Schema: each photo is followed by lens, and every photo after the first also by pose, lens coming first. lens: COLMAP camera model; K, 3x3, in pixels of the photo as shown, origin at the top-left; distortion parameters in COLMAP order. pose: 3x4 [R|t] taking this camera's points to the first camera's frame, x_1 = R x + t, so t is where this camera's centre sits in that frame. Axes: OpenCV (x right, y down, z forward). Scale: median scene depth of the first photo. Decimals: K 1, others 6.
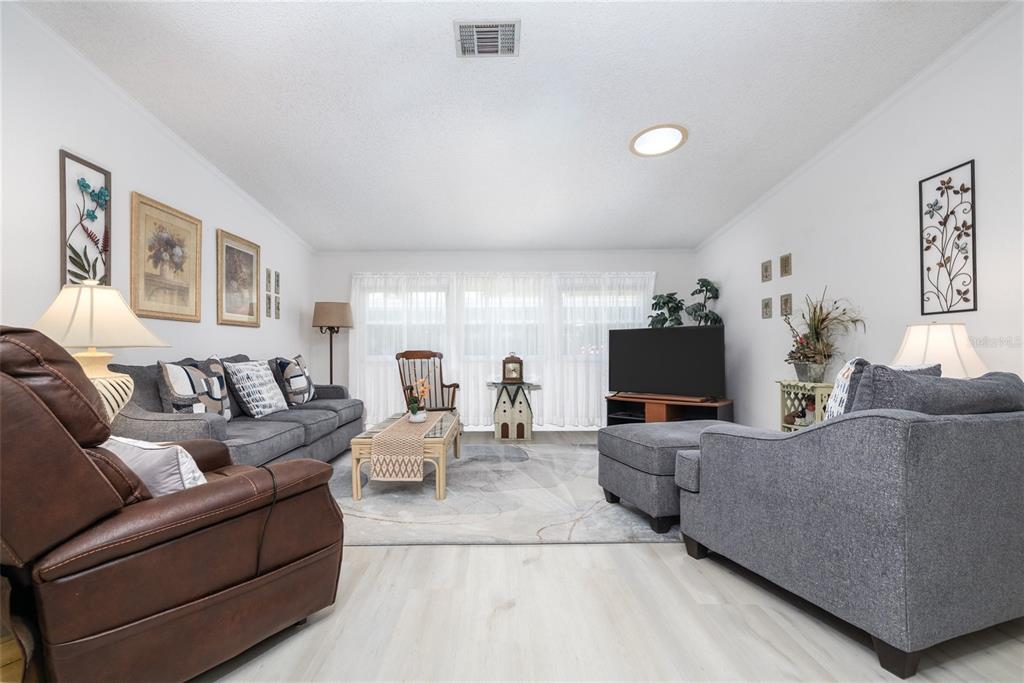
lens RADIAL K [[429.9, 0, 510.6], [0, 429.9, 346.9], [0, 0, 1]] dist [0.006180, -0.001735]
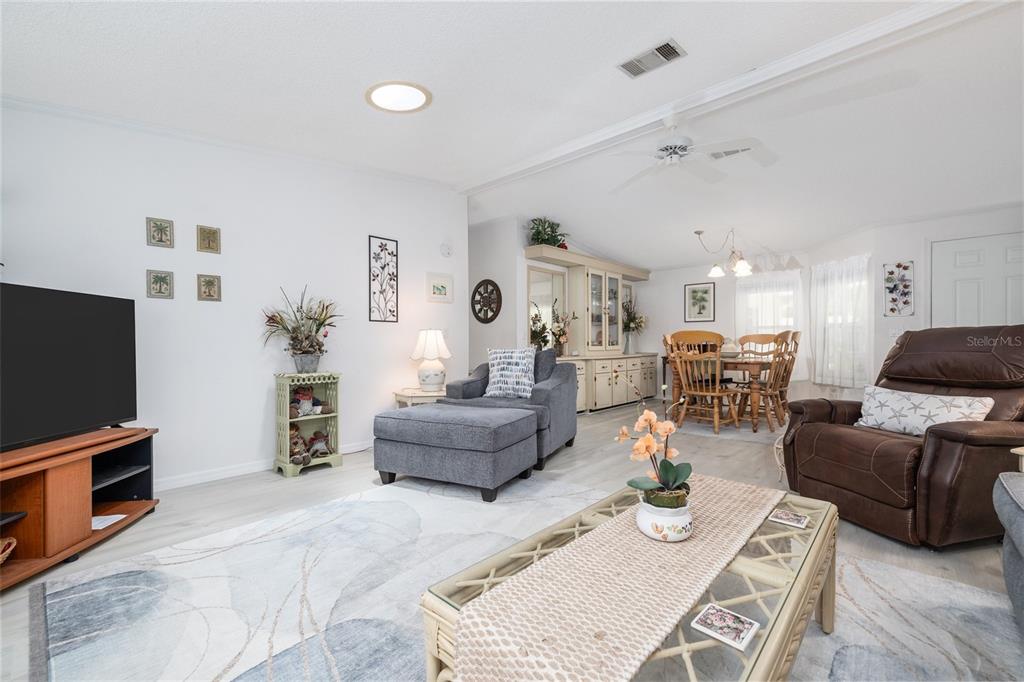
lens RADIAL K [[429.9, 0, 515.1], [0, 429.9, 342.9], [0, 0, 1]] dist [0.006180, -0.001735]
pose [[-0.712229, 0.005242, 0.701928, -0.548545], [-0.003336, 0.999936, -0.010852, 0.022657], [-0.701940, -0.010071, -0.712165, 1.831824]]
